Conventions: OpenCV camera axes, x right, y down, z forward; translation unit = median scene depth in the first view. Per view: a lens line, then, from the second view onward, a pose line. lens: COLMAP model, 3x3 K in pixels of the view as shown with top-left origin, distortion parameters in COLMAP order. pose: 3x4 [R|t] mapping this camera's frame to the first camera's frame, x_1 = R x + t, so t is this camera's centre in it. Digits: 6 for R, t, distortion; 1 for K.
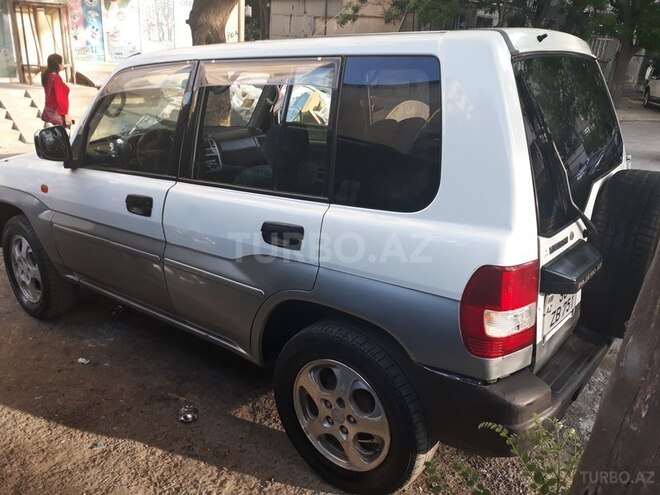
lens RADIAL K [[525.6, 0, 330.0], [0, 525.6, 247.5], [0, 0, 1]] dist [-0.002630, -0.007196]
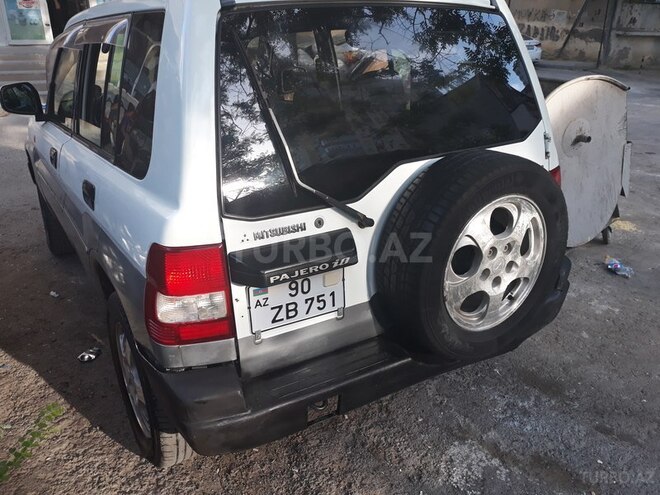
lens RADIAL K [[530.4, 0, 330.0], [0, 530.4, 247.5], [0, 0, 1]] dist [0.009150, 0.002028]
pose [[0.940536, 0.115711, -0.319380, 0.496288], [-0.095737, 0.992377, 0.077605, -0.033593], [0.325925, -0.042414, 0.944444, 0.128088]]
